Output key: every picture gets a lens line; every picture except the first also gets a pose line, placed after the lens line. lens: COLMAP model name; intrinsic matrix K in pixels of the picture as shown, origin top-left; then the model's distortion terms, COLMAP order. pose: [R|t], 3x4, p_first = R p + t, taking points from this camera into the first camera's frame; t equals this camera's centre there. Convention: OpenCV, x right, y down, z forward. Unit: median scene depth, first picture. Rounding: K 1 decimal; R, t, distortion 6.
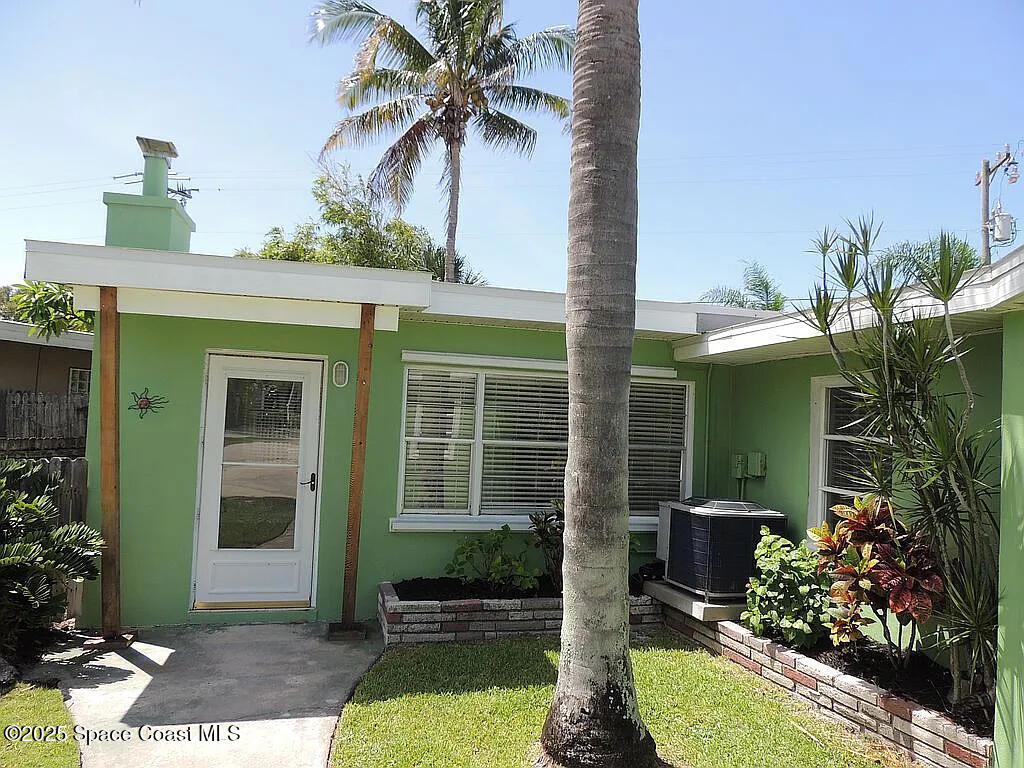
lens RADIAL K [[728.6, 0, 512.0], [0, 728.6, 384.0], [0, 0, 1]] dist [-0.022532, 0.000583]
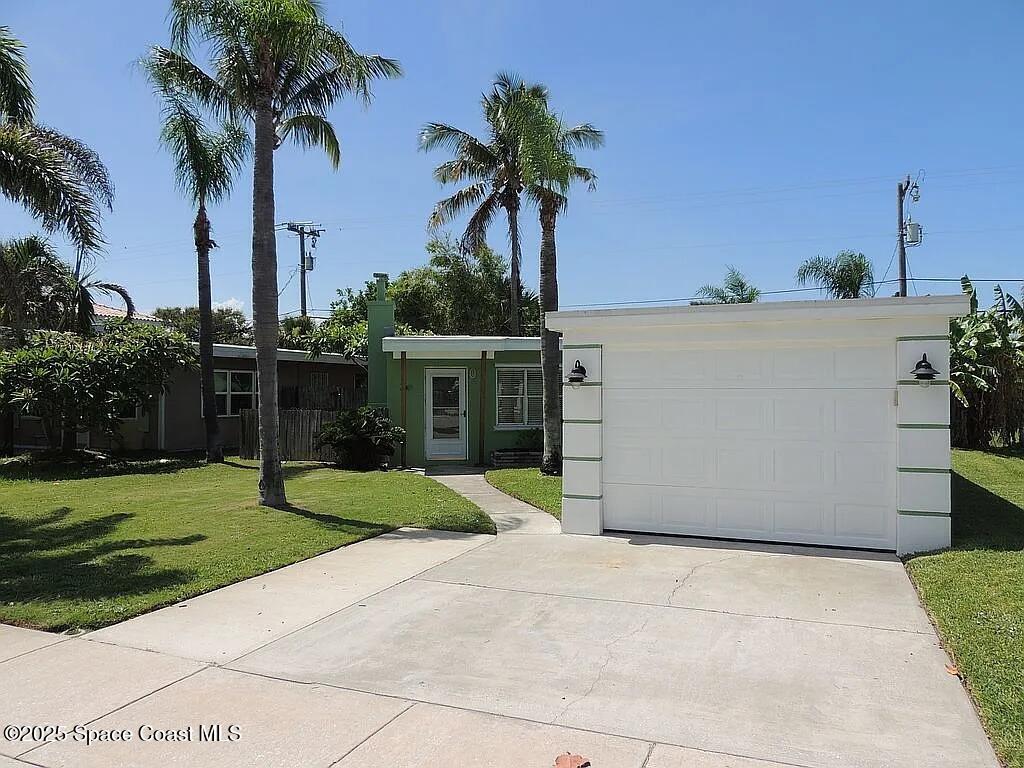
lens RADIAL K [[728.1, 0, 512.0], [0, 728.1, 384.0], [0, 0, 1]] dist [-0.026398, 0.002566]
pose [[0.993298, -0.050021, -0.104199, 0.059639], [0.053541, 0.998076, 0.031266, -0.015936], [0.102434, -0.036636, 0.994065, -0.527751]]
